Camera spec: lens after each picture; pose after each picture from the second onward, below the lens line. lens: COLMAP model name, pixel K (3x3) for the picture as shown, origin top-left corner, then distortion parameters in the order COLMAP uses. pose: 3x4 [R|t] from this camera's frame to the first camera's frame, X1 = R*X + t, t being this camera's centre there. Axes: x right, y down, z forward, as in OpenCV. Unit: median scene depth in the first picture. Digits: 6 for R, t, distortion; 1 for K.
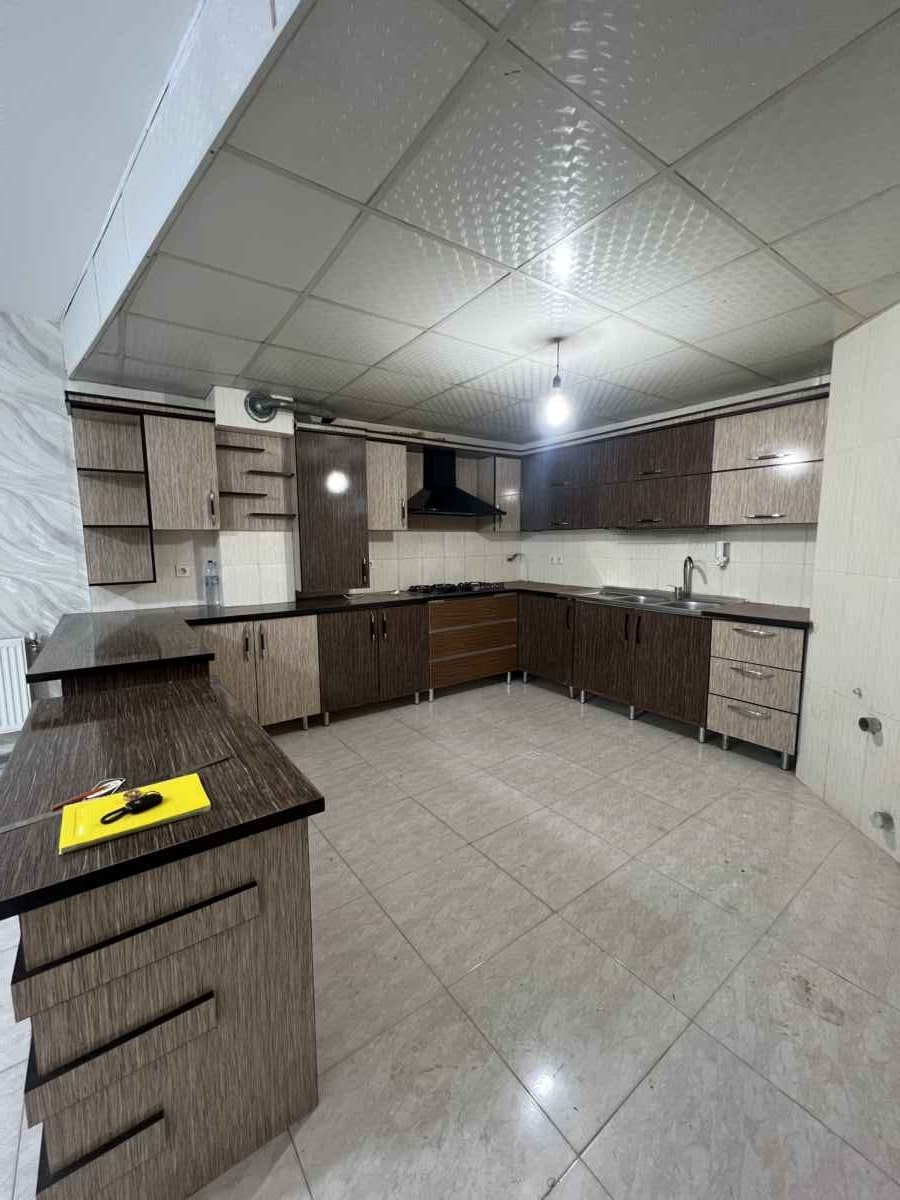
lens RADIAL K [[478.9, 0, 450.0], [0, 478.9, 600.0], [0, 0, 1]] dist [-0.000912, -0.000015]
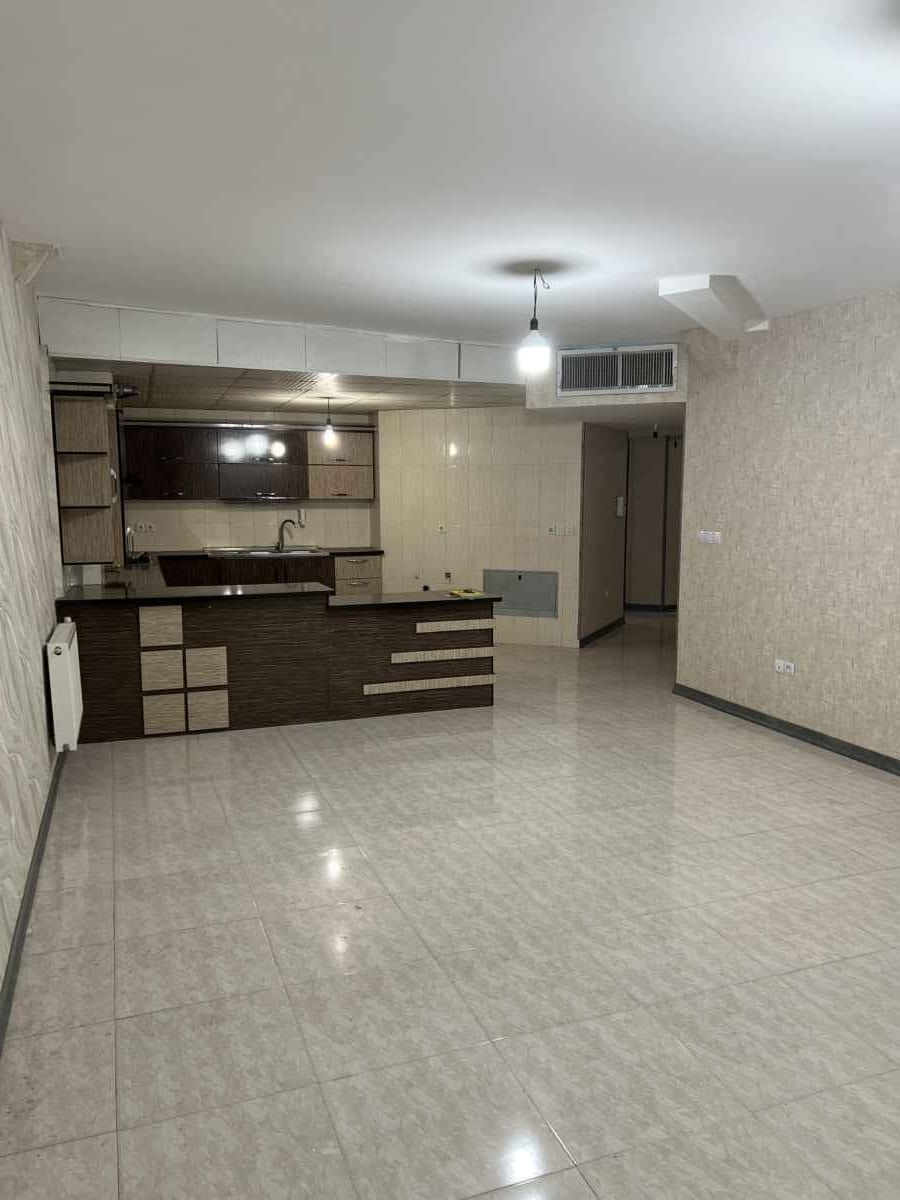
lens RADIAL K [[895.8, 0, 454.2], [0, 895.8, 609.7], [0, 0, 1]] dist [0.052636, -0.057220]
pose [[0.263518, -0.125706, 0.956429, -2.136875], [0.120302, 0.988015, 0.096712, -0.026590], [-0.957124, 0.089575, 0.275483, -0.211809]]
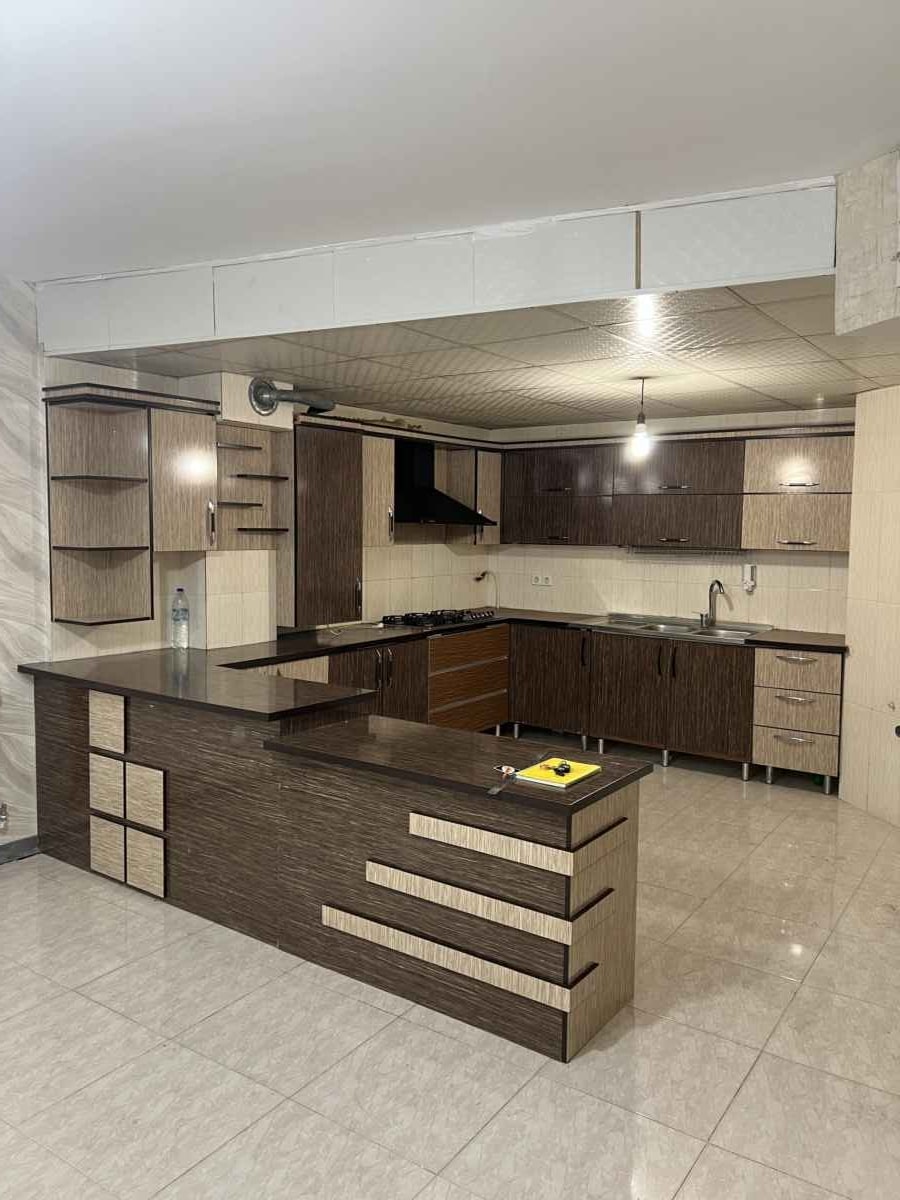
lens RADIAL K [[891.0, 0, 446.6], [0, 891.0, 589.2], [0, 0, 1]] dist [0.094574, -0.173671]
pose [[0.946592, -0.006477, 0.322369, -0.582345], [0.022691, 0.998658, -0.046562, -0.006374], [-0.321635, 0.051390, 0.945468, -0.488264]]
